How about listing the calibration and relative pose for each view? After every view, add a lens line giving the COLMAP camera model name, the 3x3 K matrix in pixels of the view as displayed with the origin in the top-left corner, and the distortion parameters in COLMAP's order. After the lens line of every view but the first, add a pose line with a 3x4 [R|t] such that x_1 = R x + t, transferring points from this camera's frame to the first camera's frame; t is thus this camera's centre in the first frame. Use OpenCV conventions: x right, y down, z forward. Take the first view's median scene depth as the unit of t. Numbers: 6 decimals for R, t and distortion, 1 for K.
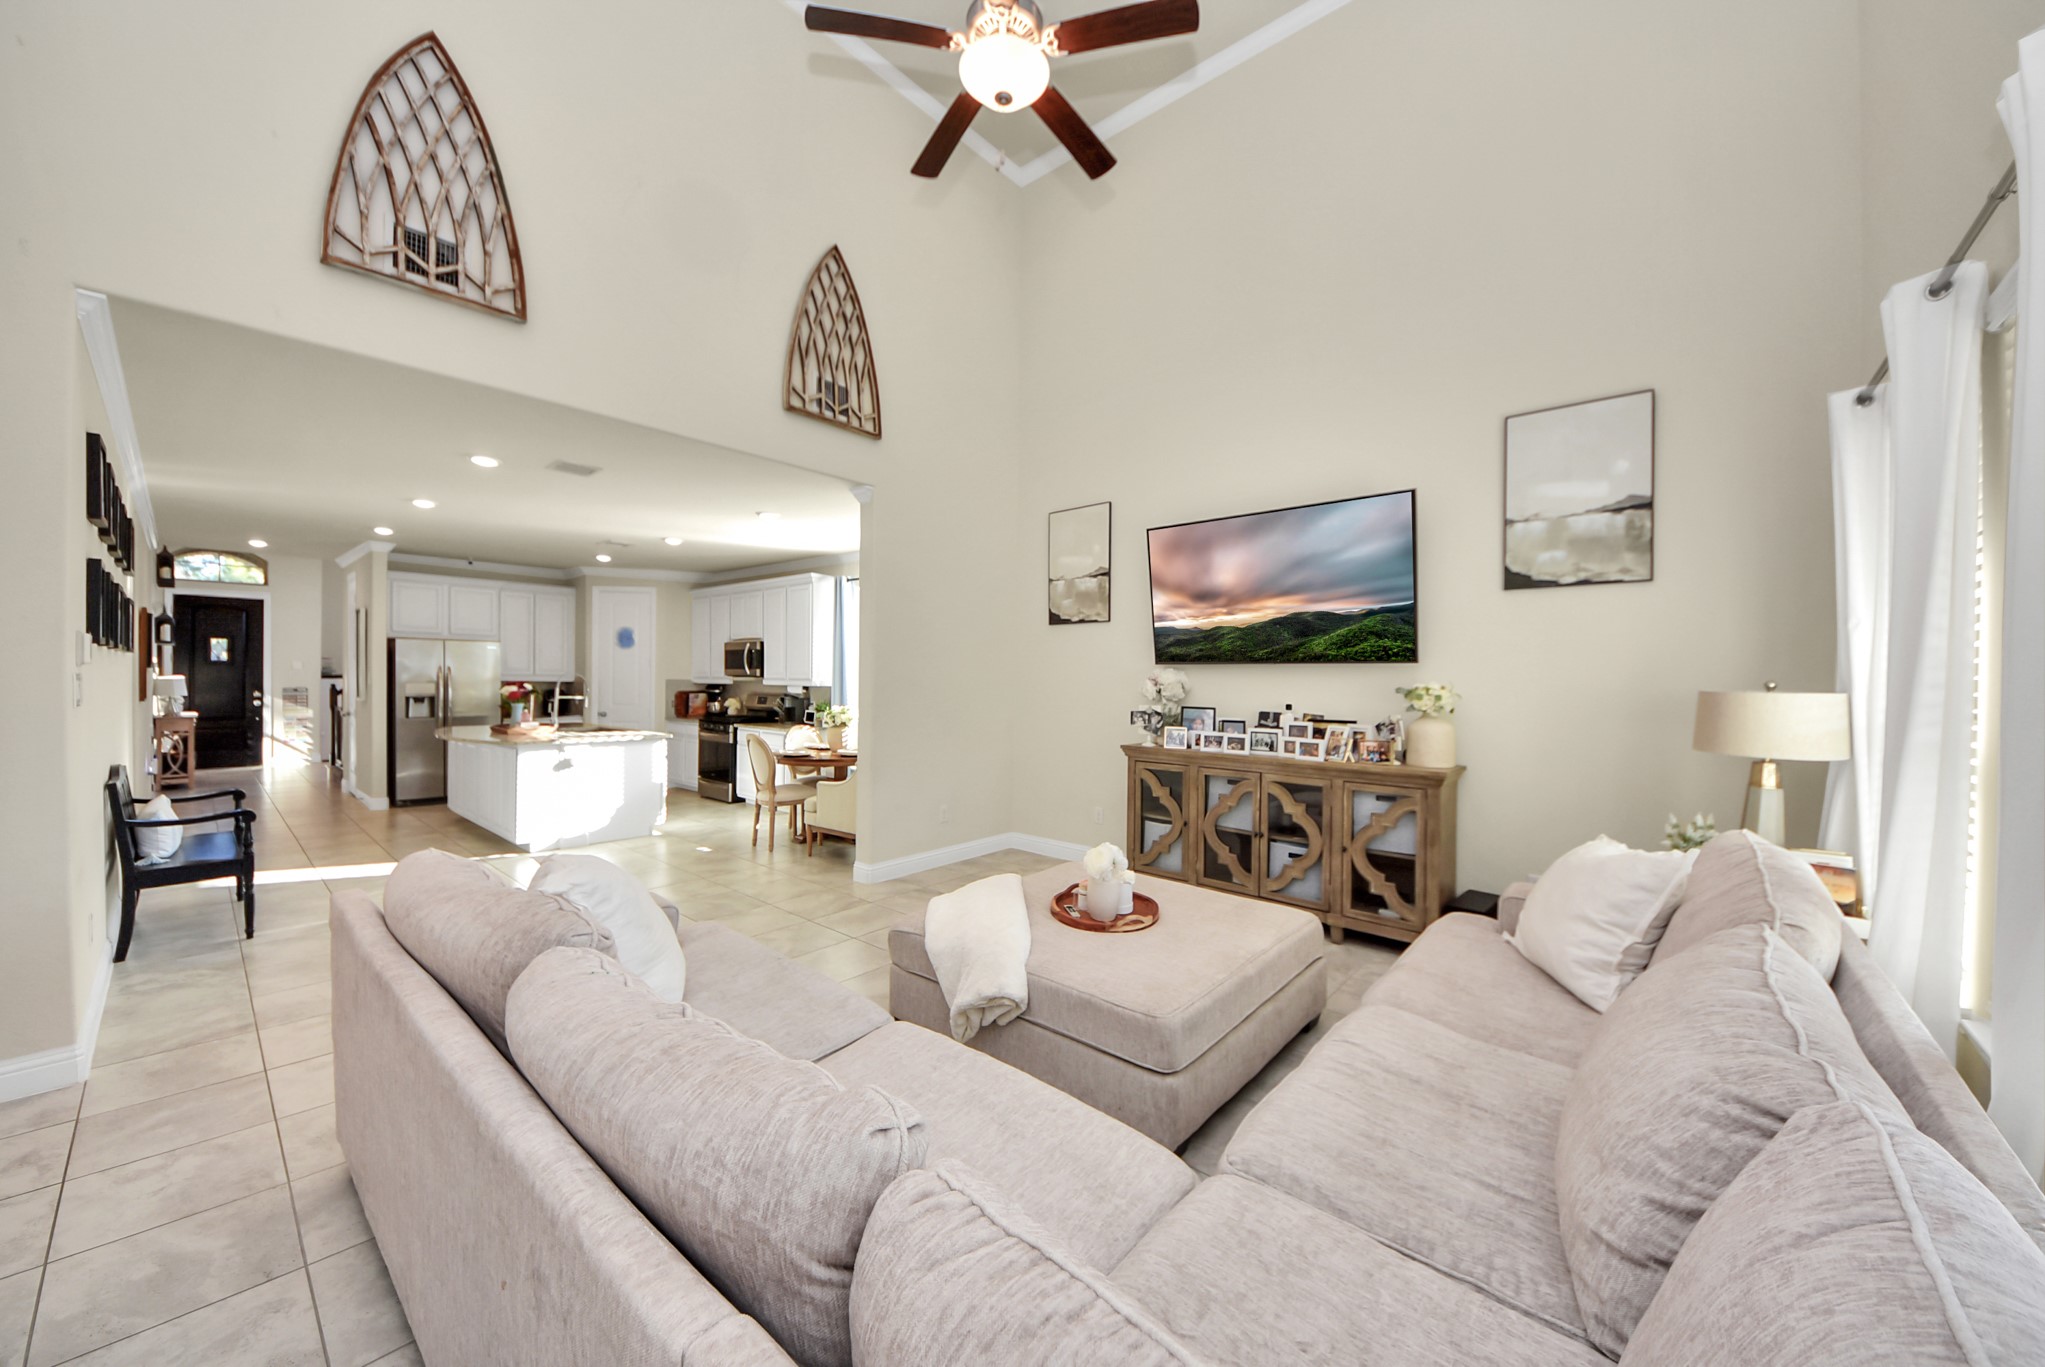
lens RADIAL K [[744.4, 0, 1052.5], [0, 744.4, 683.9], [0, 0, 1]] dist [-0.017129, -0.003346]
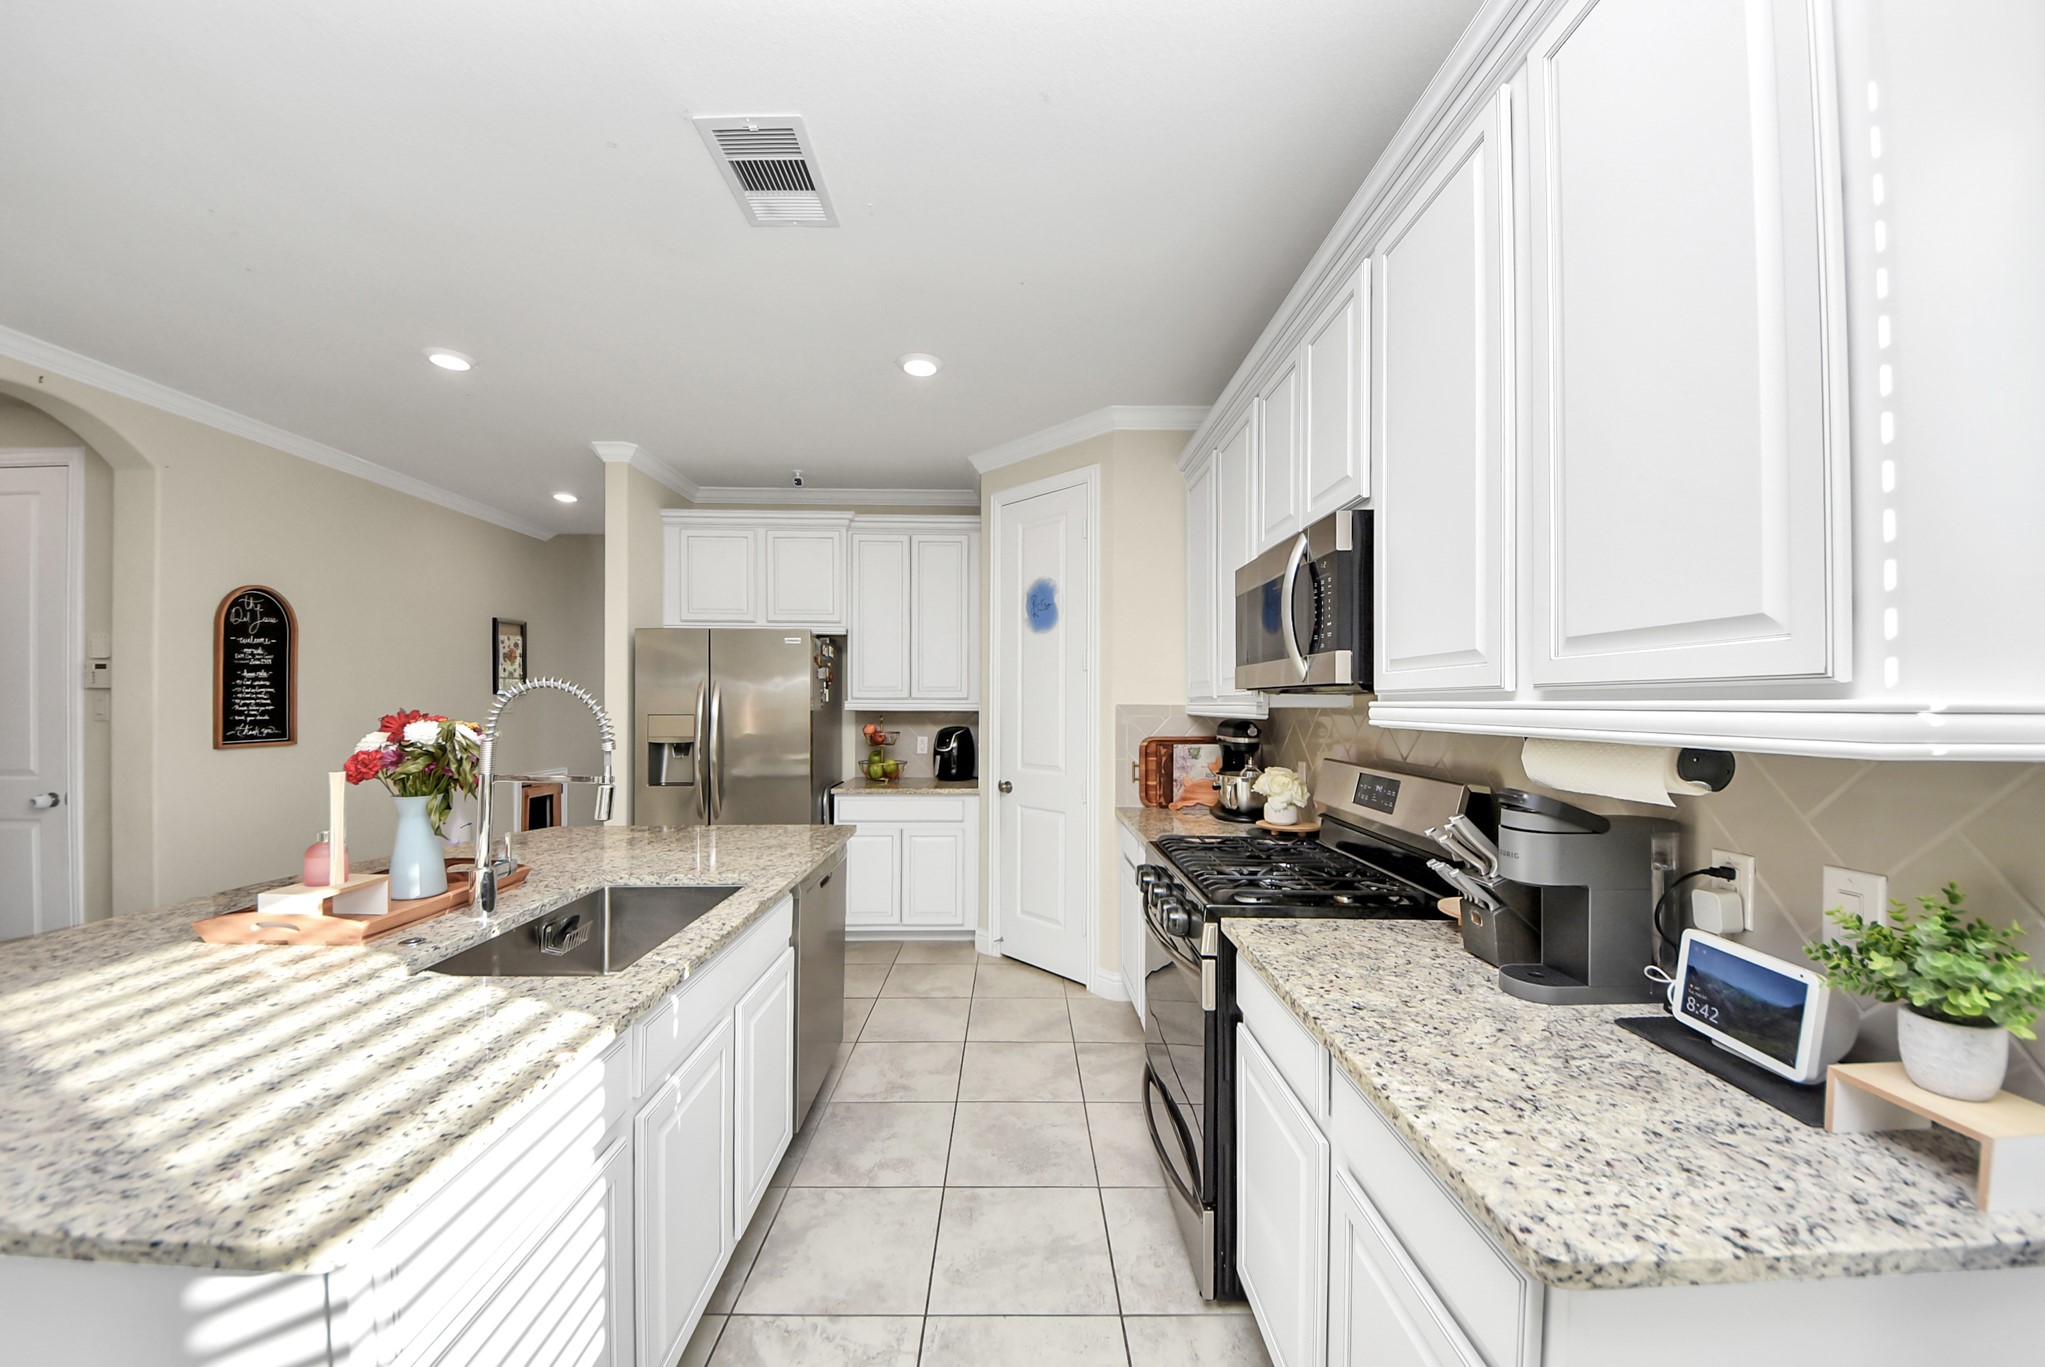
lens RADIAL K [[744.4, 0, 1028.9], [0, 744.4, 699.8], [0, 0, 1]] dist [-0.017129, -0.003346]
pose [[0.639281, -0.014920, -0.768828, -0.265330], [0.002264, 0.999844, -0.017520, -0.002586], [0.768970, 0.009459, 0.639215, 0.724463]]
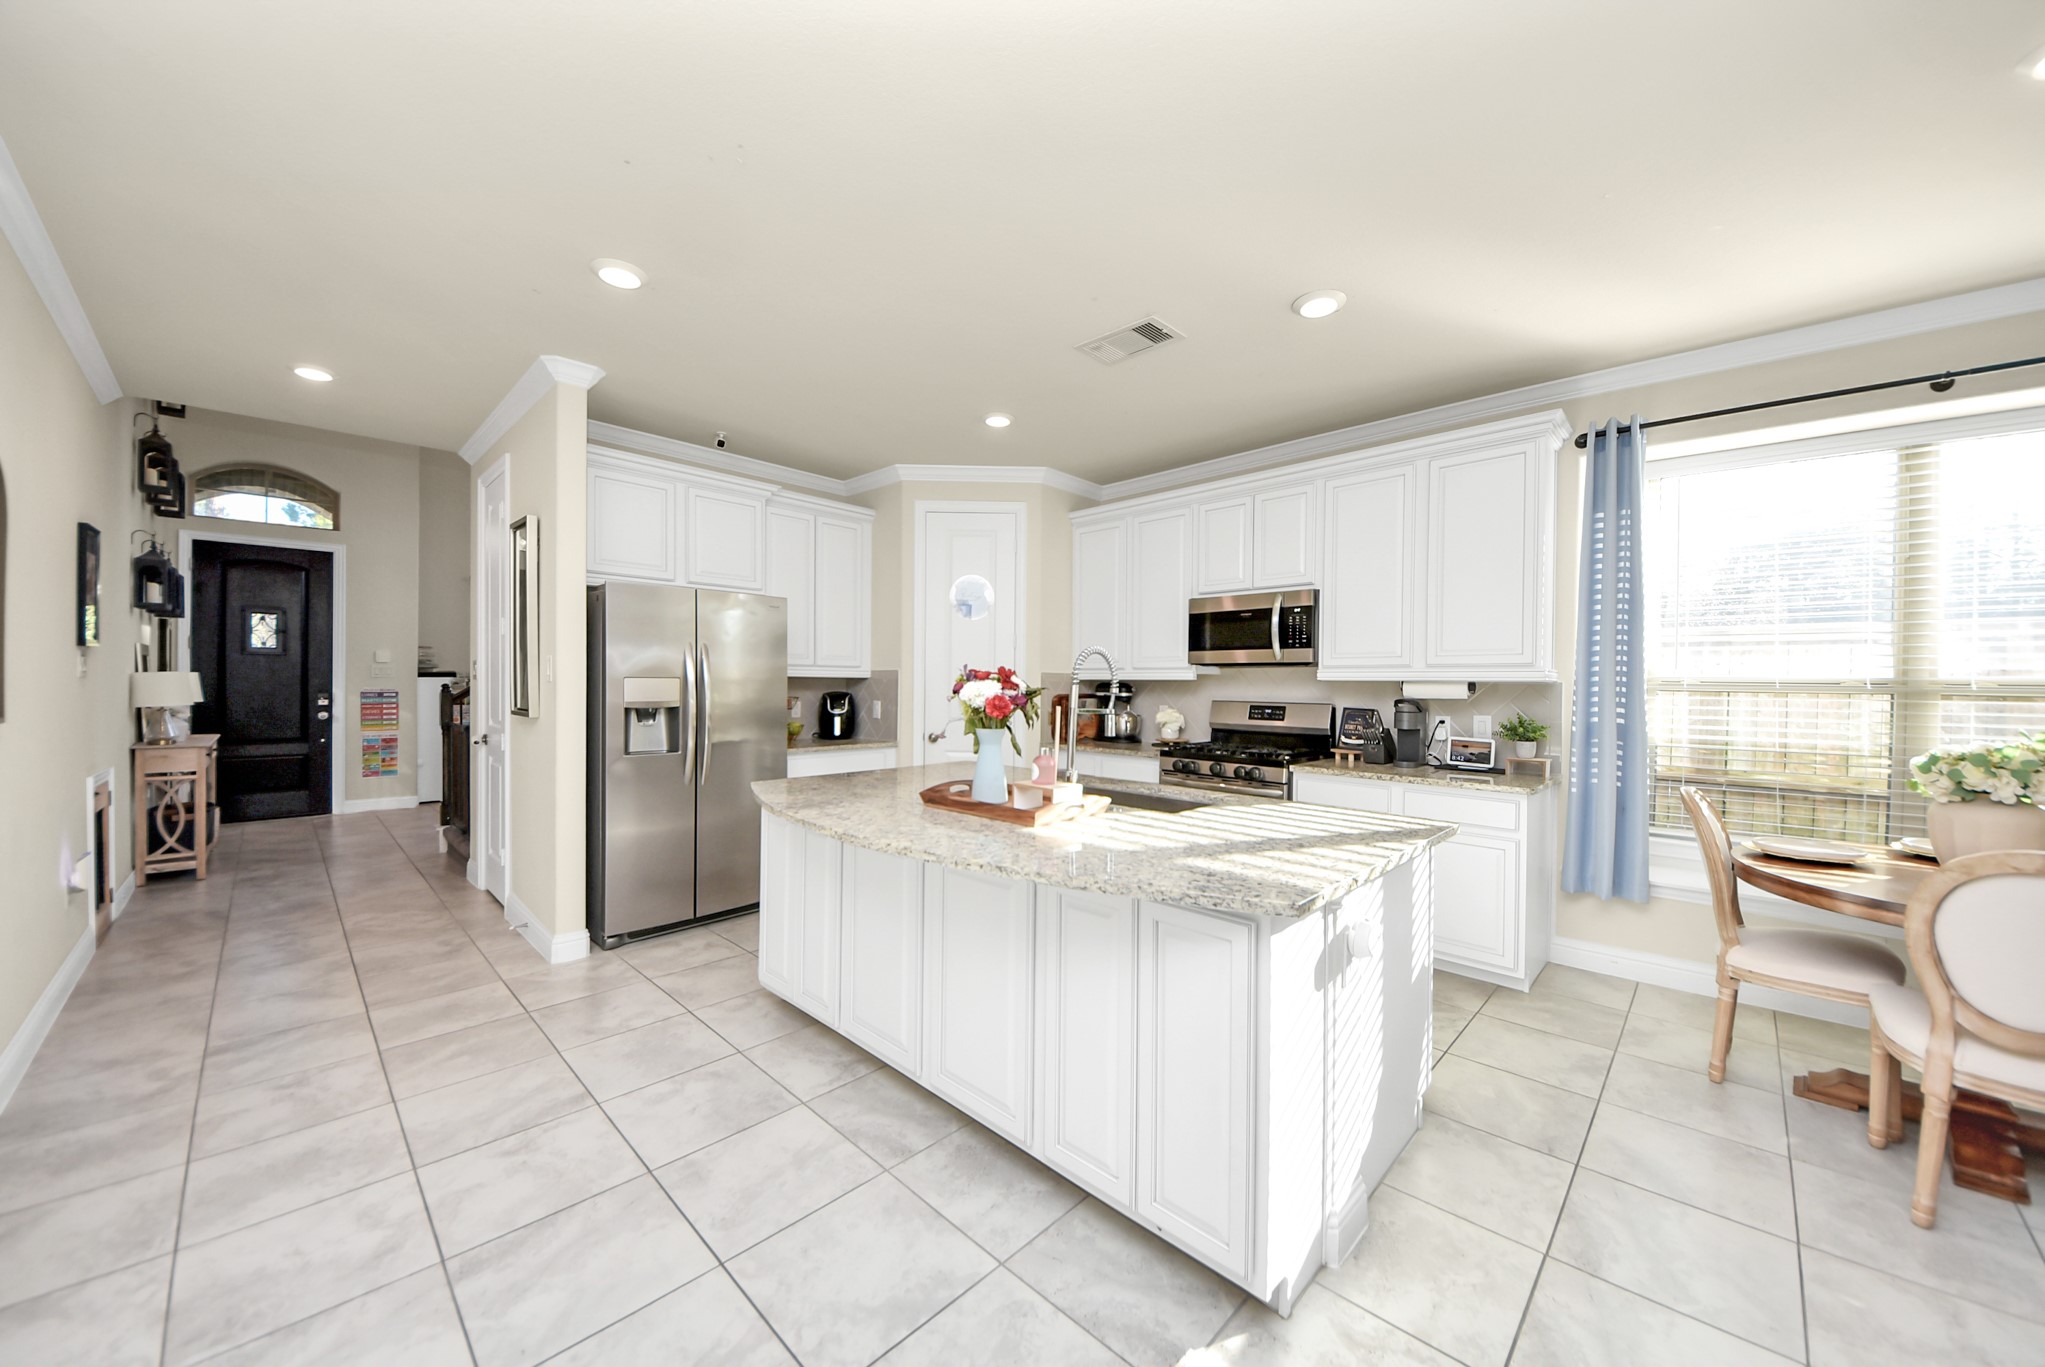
lens RADIAL K [[744.4, 0, 1040.2], [0, 744.4, 683.7], [0, 0, 1]] dist [-0.017129, -0.003346]
pose [[0.998158, -0.004301, -0.060512, -0.492575], [0.003863, 0.999966, -0.007347, 0.005714], [0.060542, 0.007099, 0.998140, 0.458467]]
